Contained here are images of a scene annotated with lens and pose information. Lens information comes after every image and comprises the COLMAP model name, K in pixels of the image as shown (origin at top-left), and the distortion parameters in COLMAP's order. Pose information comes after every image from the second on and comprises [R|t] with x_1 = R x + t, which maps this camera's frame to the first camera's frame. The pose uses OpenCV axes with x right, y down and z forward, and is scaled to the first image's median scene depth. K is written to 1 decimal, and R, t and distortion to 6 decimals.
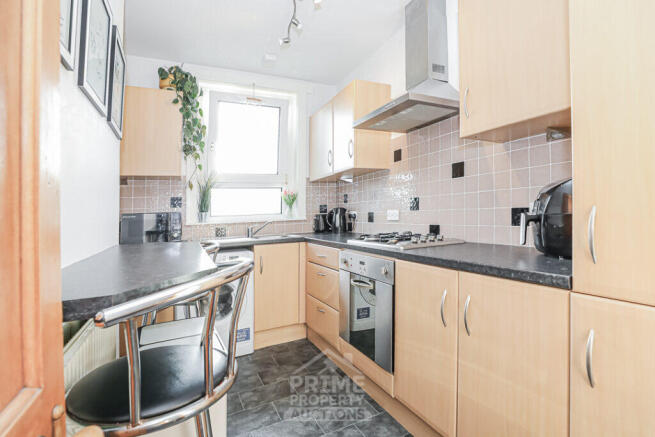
lens RADIAL K [[317.0, 0, 330.3], [0, 317.0, 217.3], [0, 0, 1]] dist [-0.027996, 0.001329]
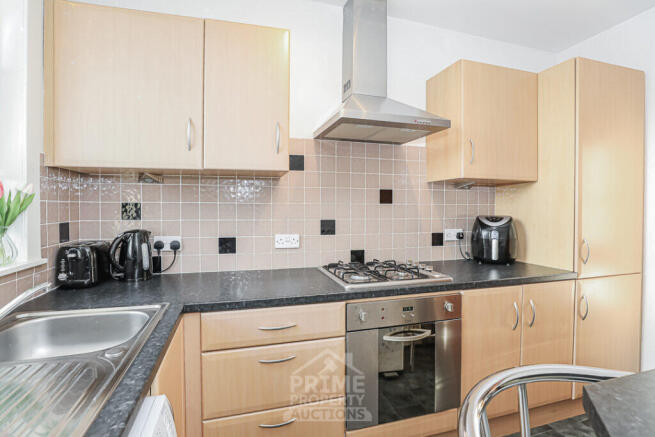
lens RADIAL K [[317.0, 0, 330.3], [0, 317.0, 217.3], [0, 0, 1]] dist [-0.027996, 0.001329]
pose [[0.162397, -0.011139, 0.986663, -0.538517], [0.003863, 0.999936, 0.010653, -0.072325], [-0.986718, 0.002082, 0.162430, 0.797706]]
